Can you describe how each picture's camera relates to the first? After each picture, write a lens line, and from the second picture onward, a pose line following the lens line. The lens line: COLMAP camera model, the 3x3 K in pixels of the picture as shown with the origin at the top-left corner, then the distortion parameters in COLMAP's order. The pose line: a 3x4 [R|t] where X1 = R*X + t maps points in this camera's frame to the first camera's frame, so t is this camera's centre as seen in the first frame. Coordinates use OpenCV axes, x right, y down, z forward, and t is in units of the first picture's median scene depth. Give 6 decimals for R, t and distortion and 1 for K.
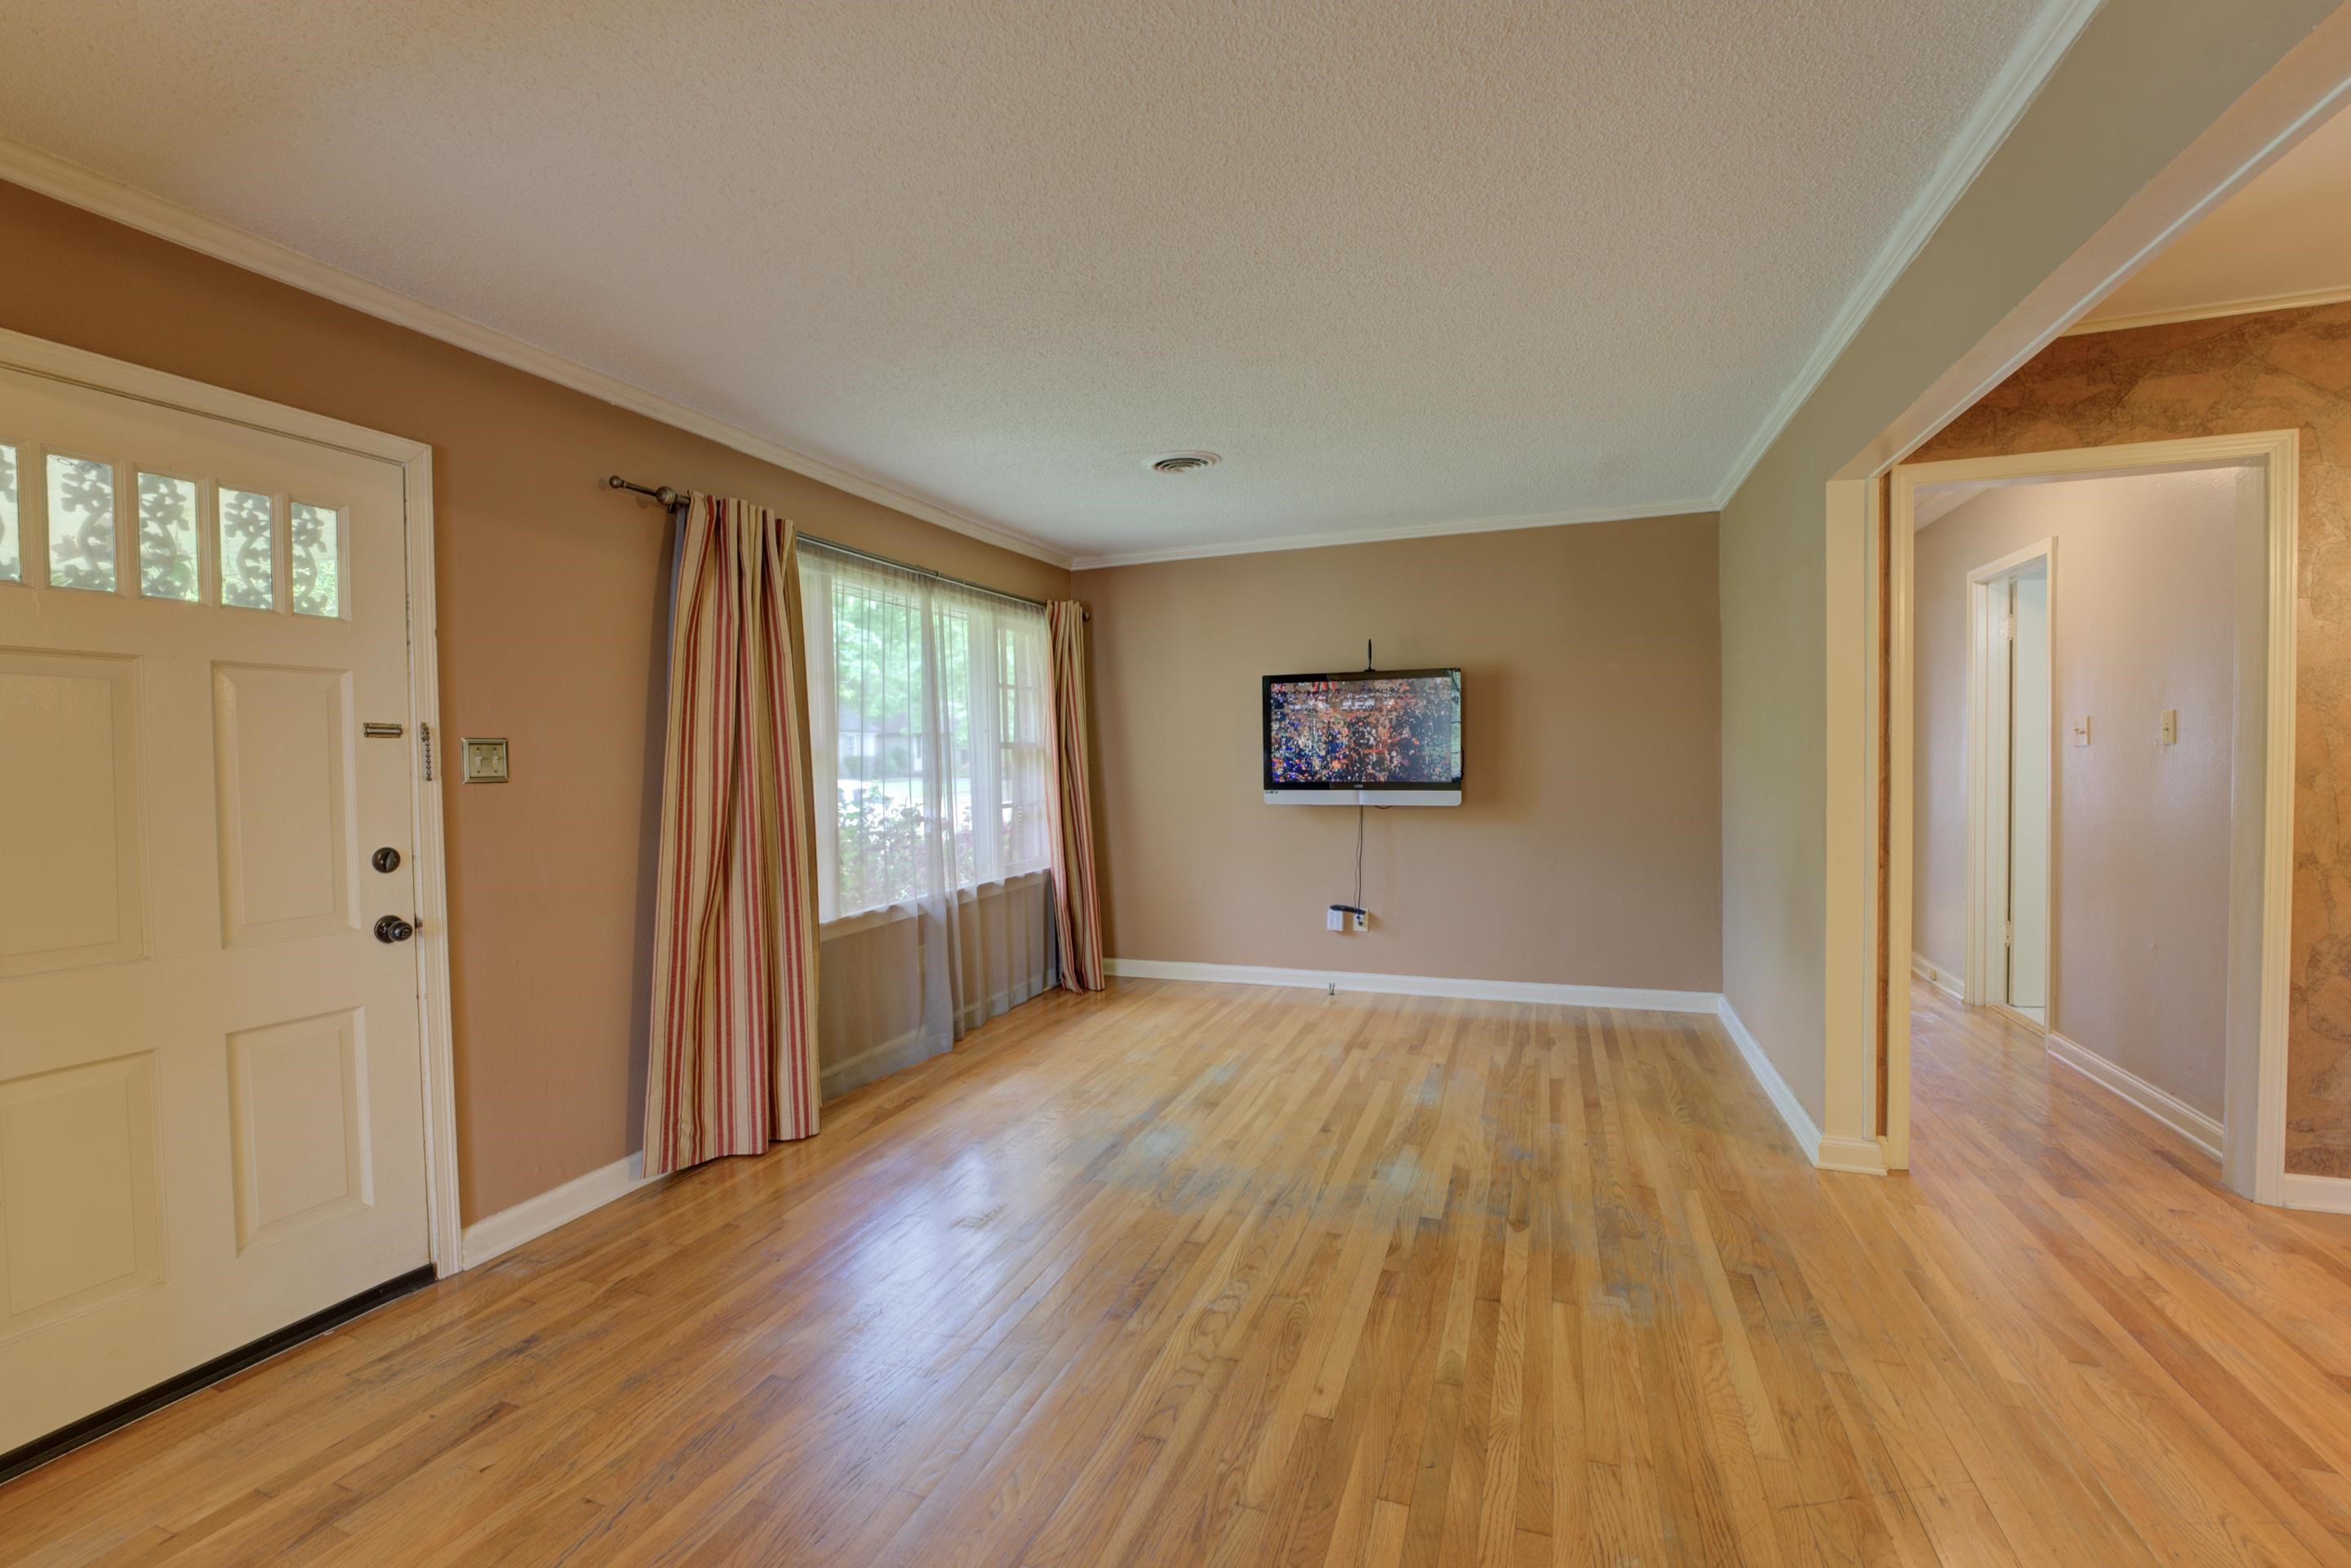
lens RADIAL K [[989.0, 0, 1175.5], [0, 989.0, 784.0], [0, 0, 1]] dist [-0.023670, 0.000039]
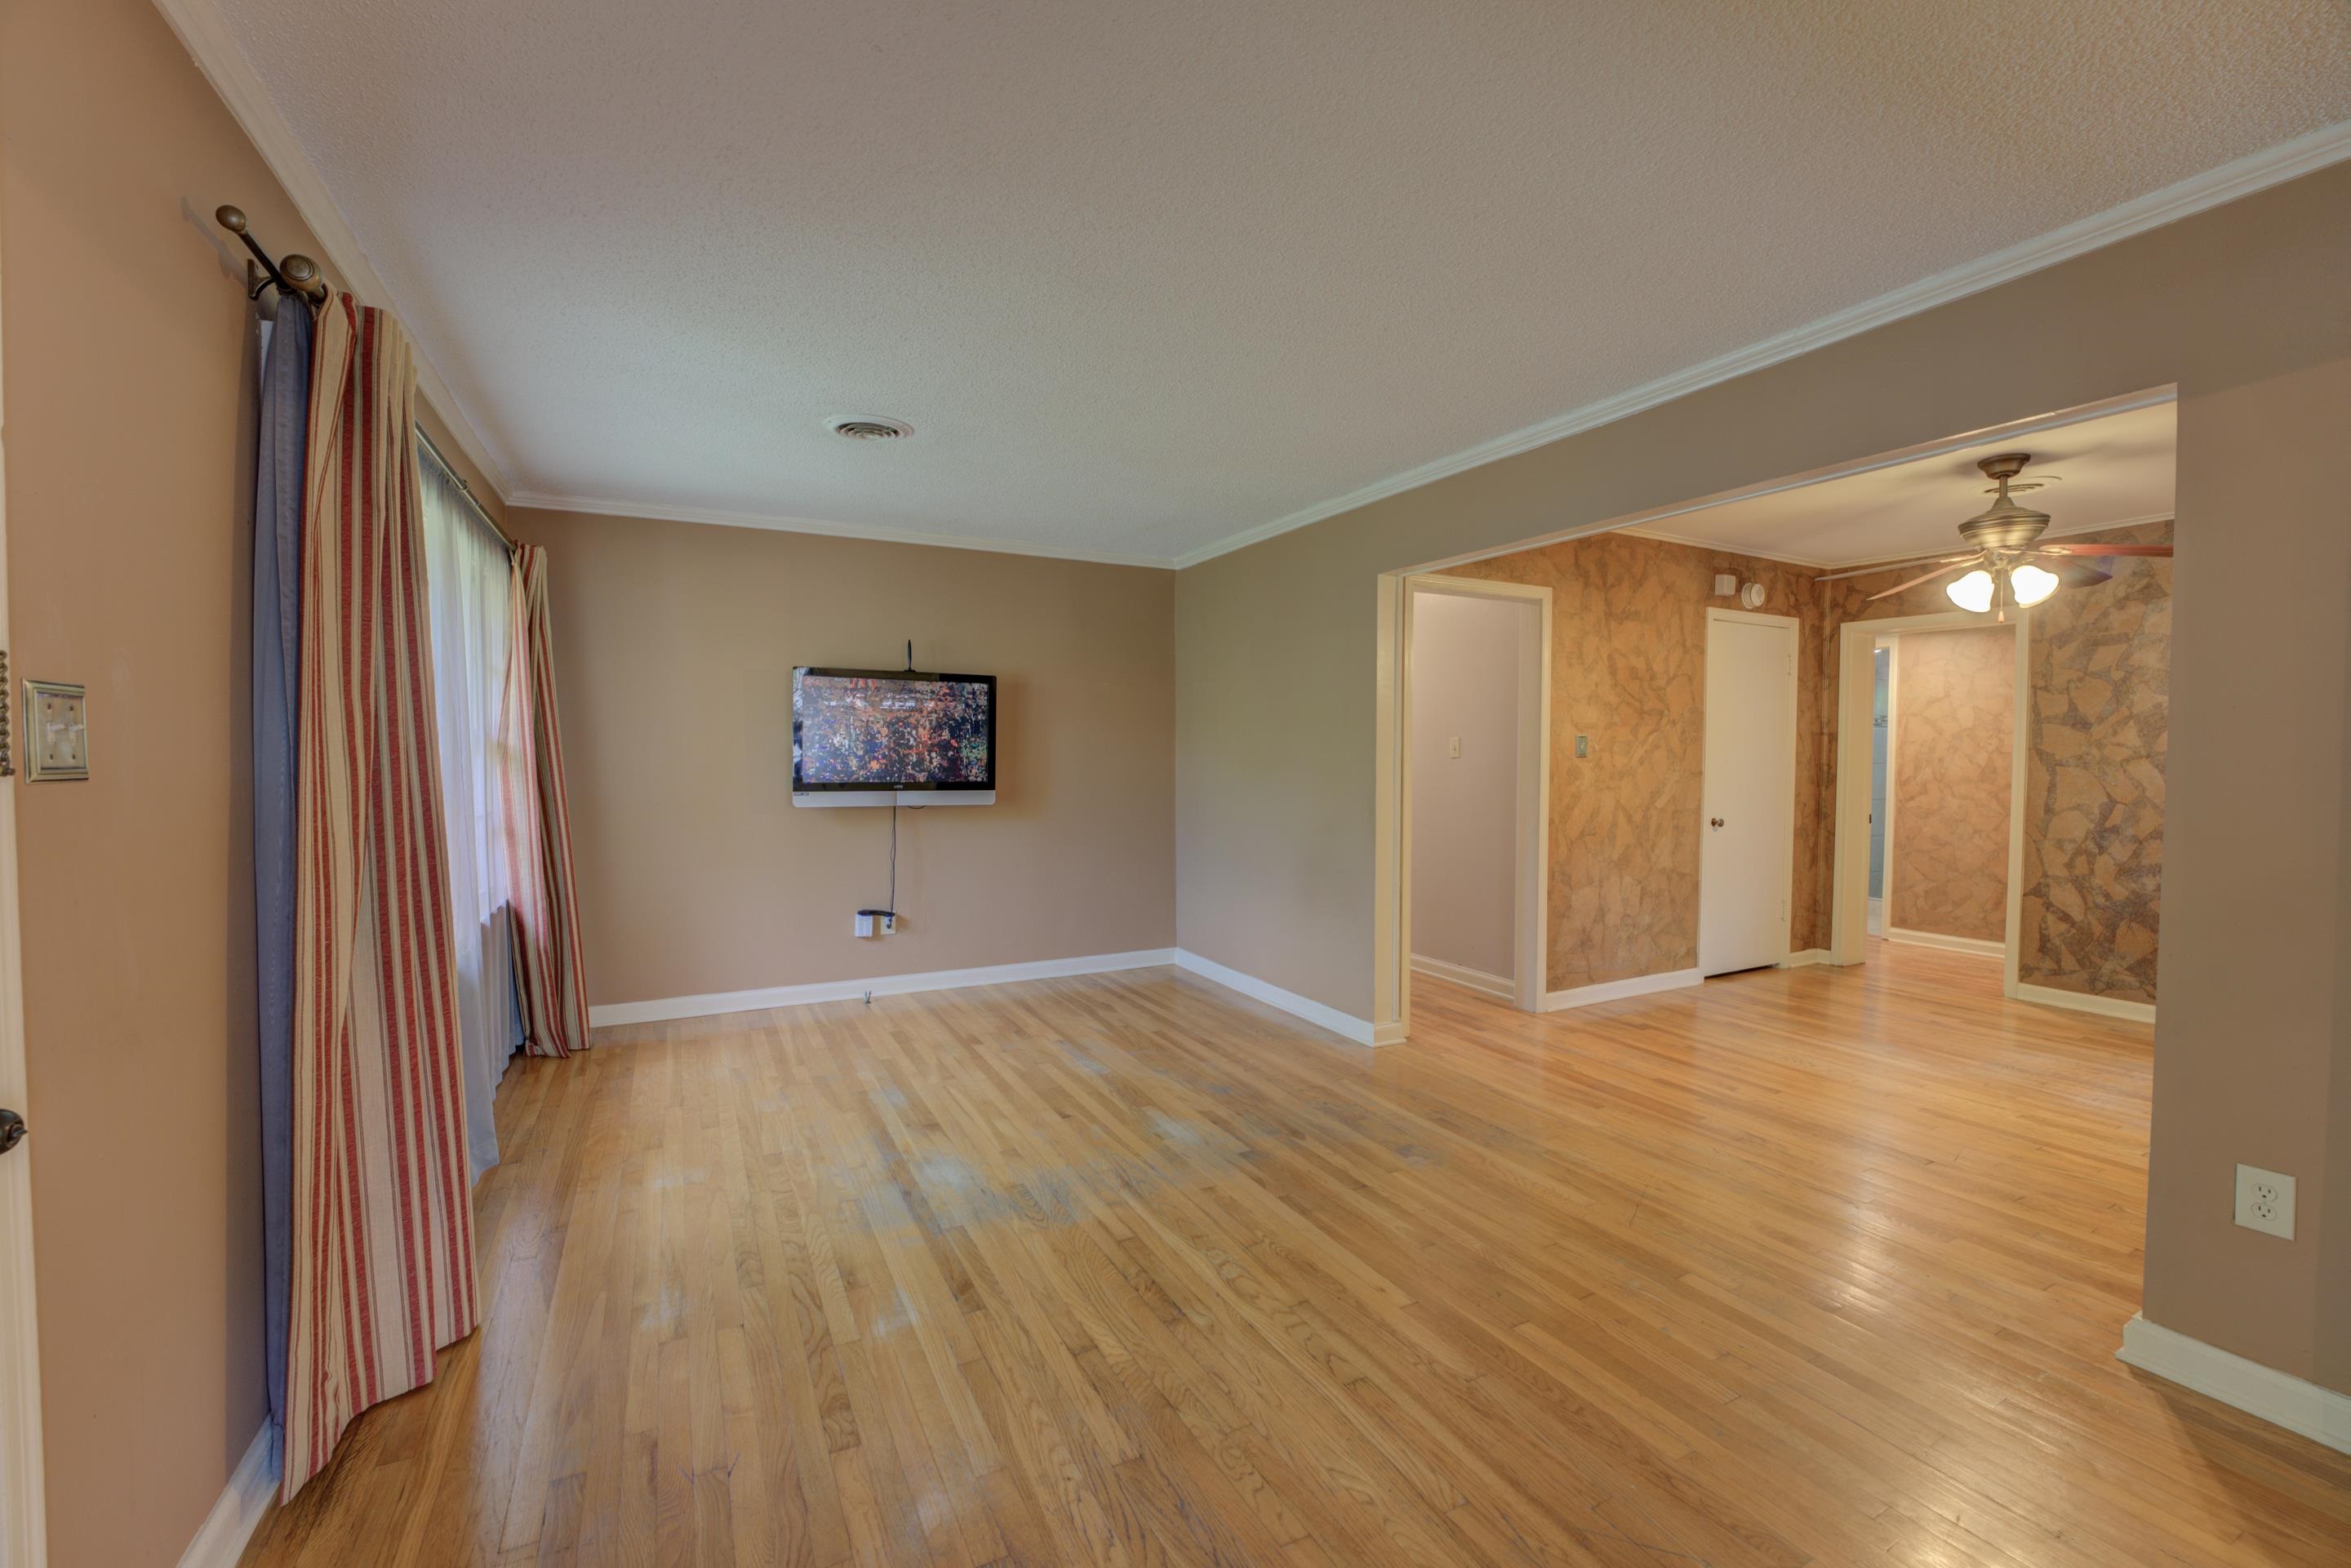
lens RADIAL K [[949.5, 0, 1165.8], [0, 949.5, 786.1], [0, 0, 1]] dist [-0.037236, 0.004089]
pose [[0.672584, -0.006033, 0.739996, -0.359688], [0.006672, 0.999976, 0.002088, 0.001286], [-0.739991, 0.003532, 0.672608, 0.176314]]
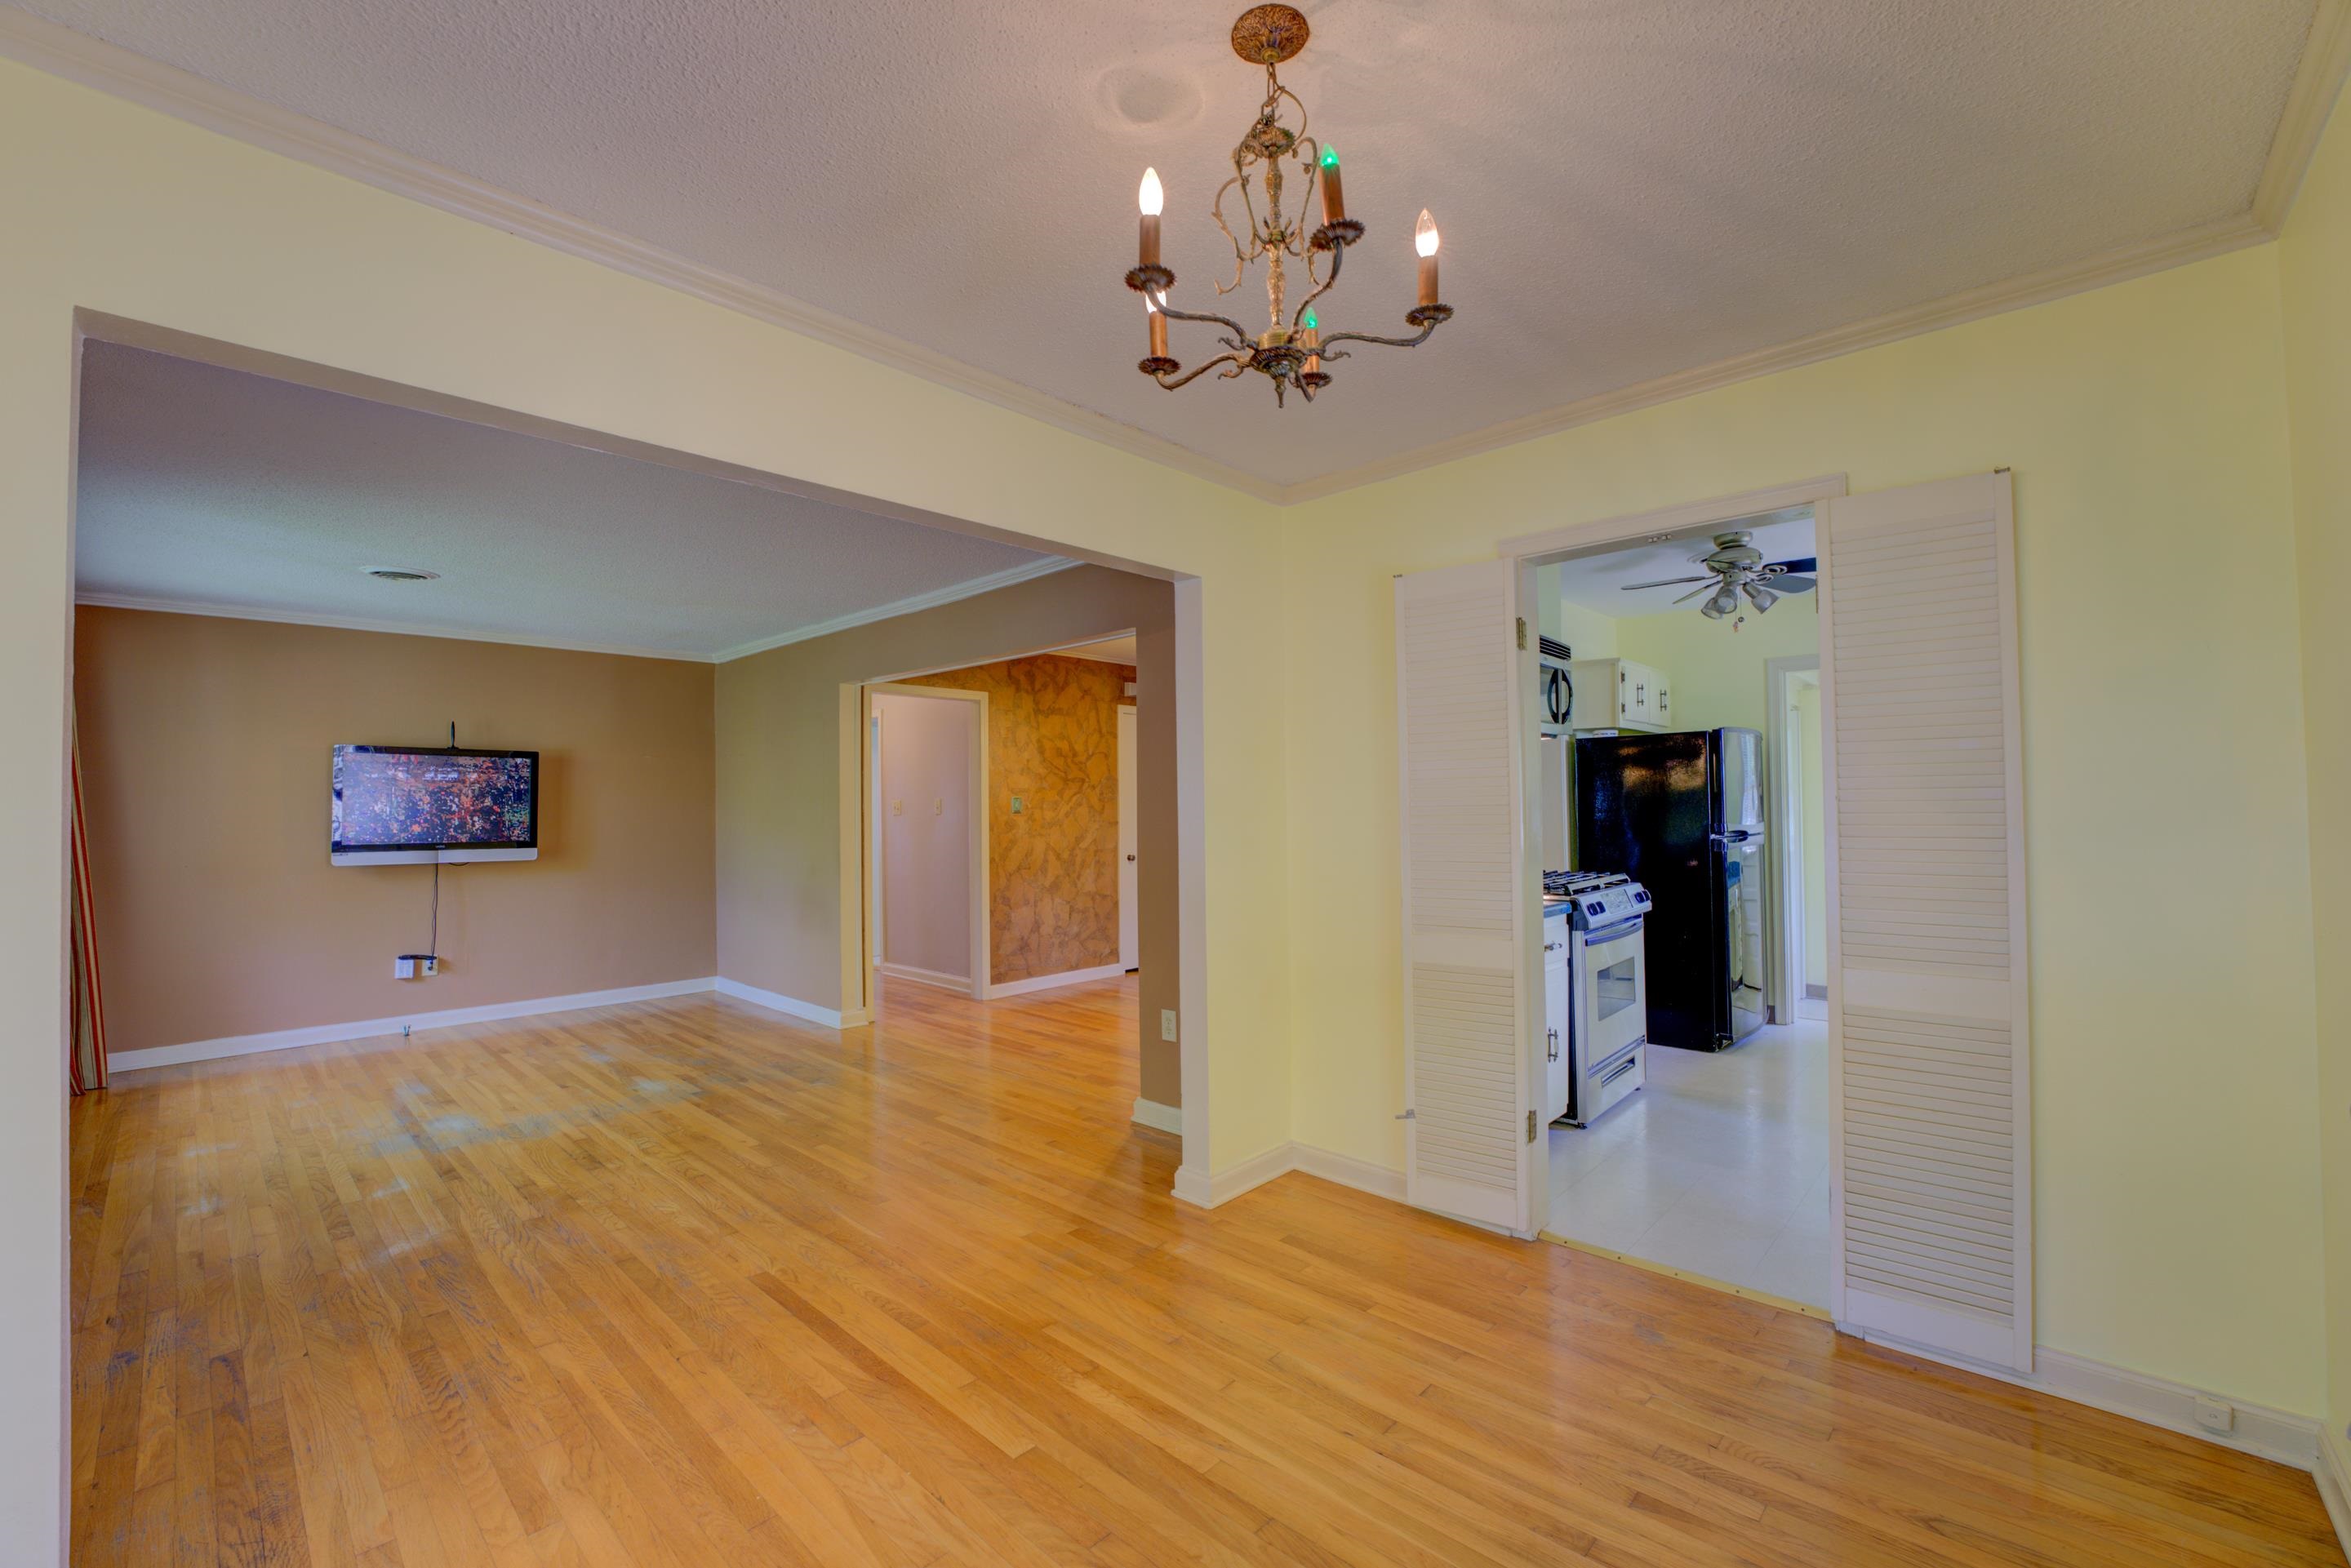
lens RADIAL K [[949.5, 0, 1165.8], [0, 949.5, 786.1], [0, 0, 1]] dist [-0.037236, 0.004089]
pose [[0.383826, 0.034511, 0.922760, -0.530141], [0.030913, 0.998261, -0.050193, 0.013139], [-0.922888, 0.047791, 0.382092, -0.217672]]
